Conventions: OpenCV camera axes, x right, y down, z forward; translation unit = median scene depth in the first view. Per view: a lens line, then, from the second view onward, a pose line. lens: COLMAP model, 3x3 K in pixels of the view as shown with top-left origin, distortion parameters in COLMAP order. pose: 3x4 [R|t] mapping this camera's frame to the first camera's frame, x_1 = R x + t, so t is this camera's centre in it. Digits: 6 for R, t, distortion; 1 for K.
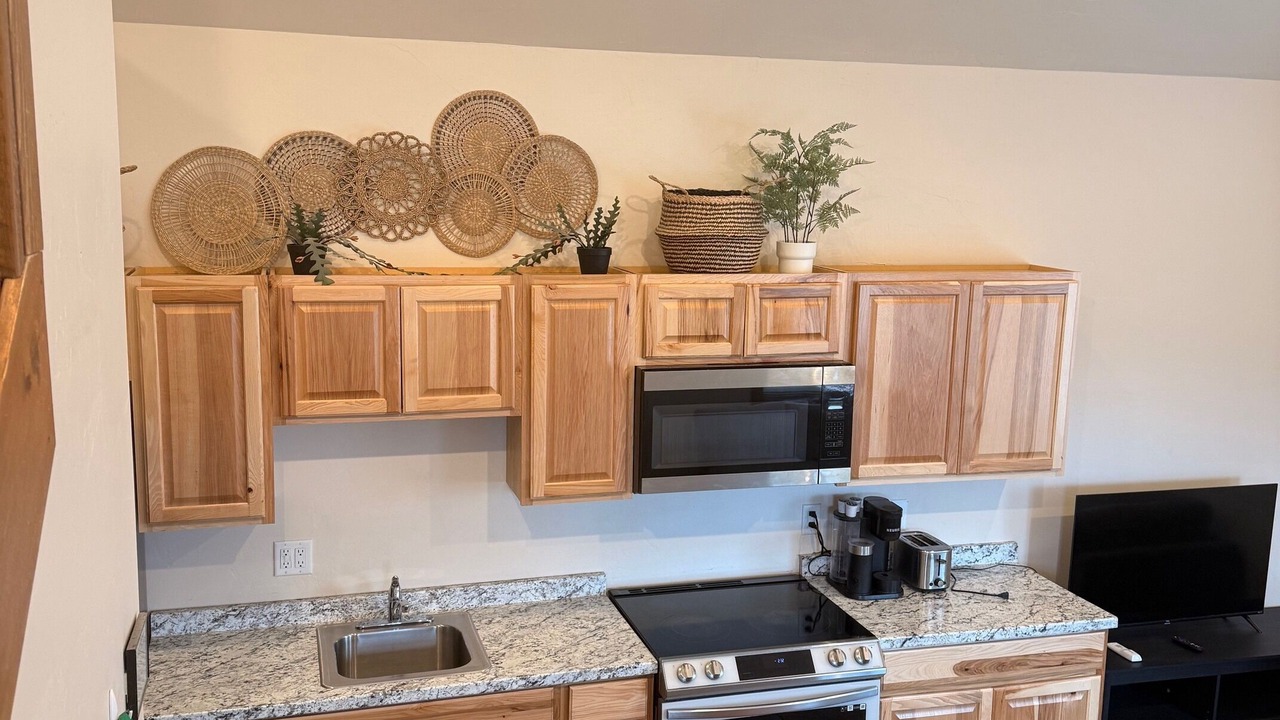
lens RADIAL K [[1168.5, 0, 640.0], [0, 1168.5, 360.0], [0, 0, 1]] dist [0.159821, -0.295059]
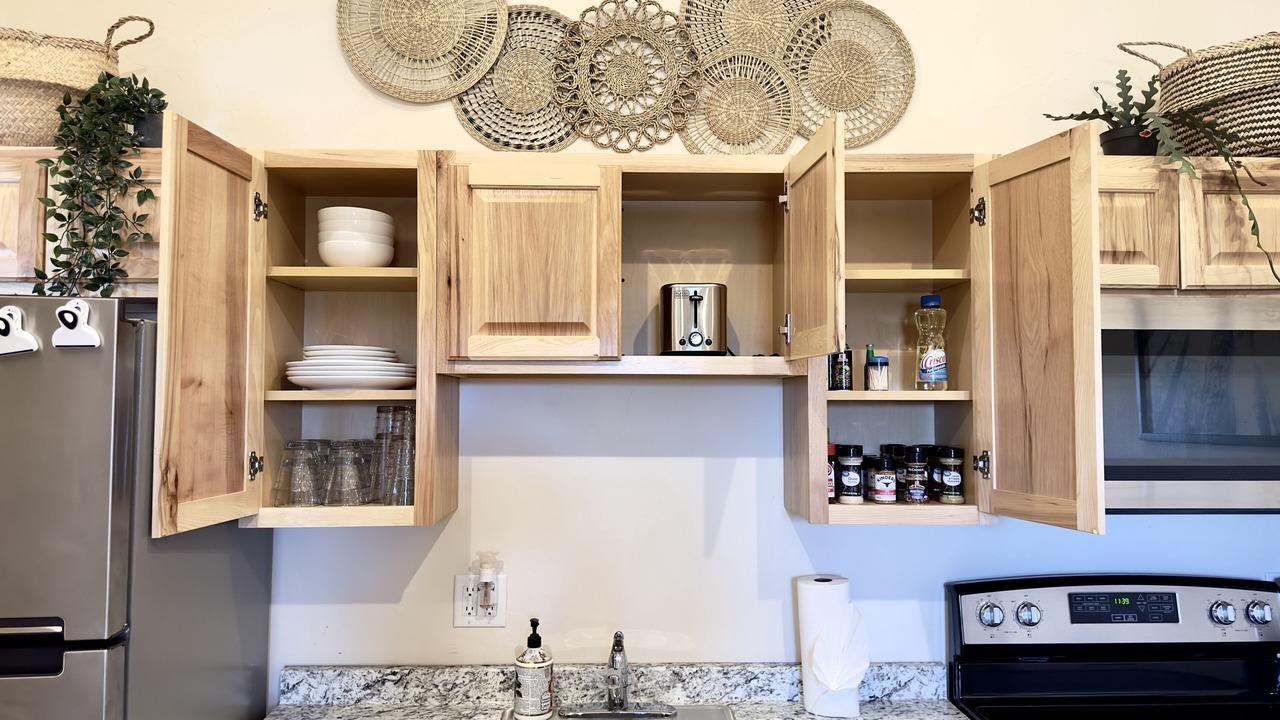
lens RADIAL K [[908.2, 0, 640.0], [0, 908.2, 360.0], [0, 0, 1]] dist [0.078059, -0.110378]
pose [[0.965201, -0.032470, -0.259487, -0.060400], [-0.022930, 0.977931, -0.207664, 0.142089], [0.260504, 0.206387, 0.943155, 0.505264]]
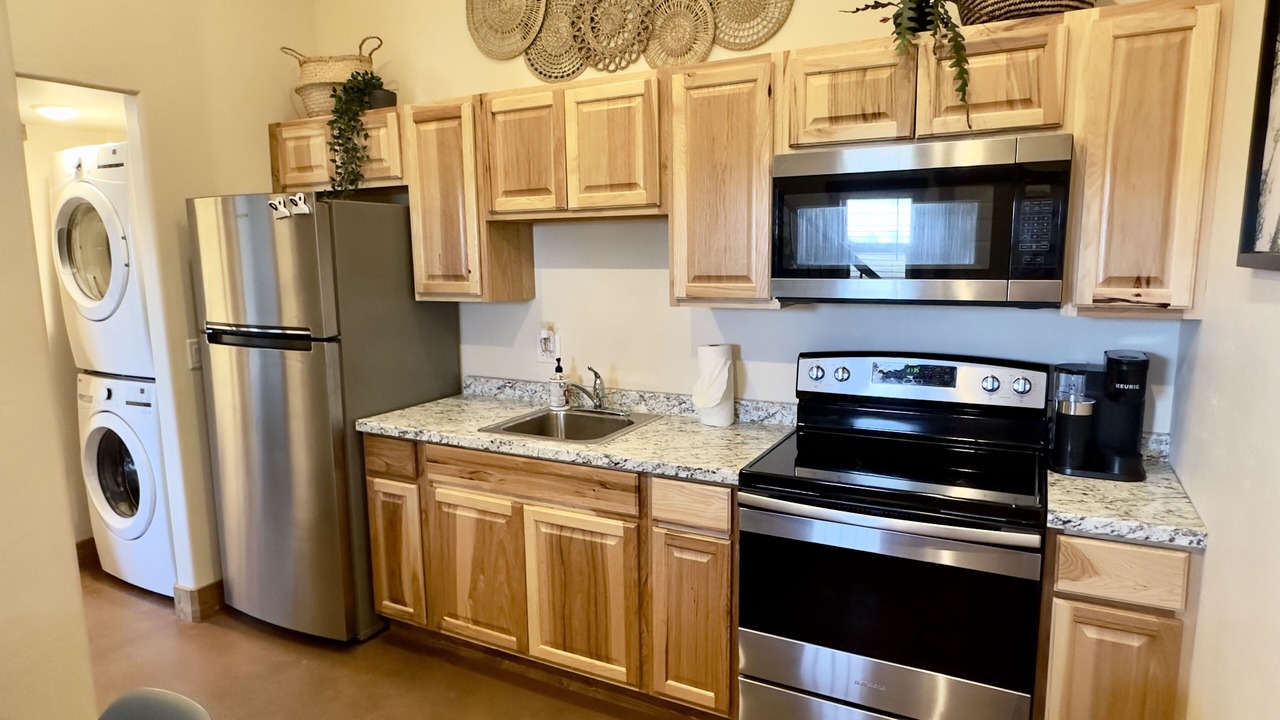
lens RADIAL K [[757.4, 0, 638.6], [0, 757.4, 364.6], [0, 0, 1]] dist [-0.000409, 0.001521]
pose [[0.705933, 0.075291, -0.704265, 0.345036], [-0.083788, 0.996229, 0.022517, 0.162411], [0.703305, 0.043114, 0.709580, 0.518690]]
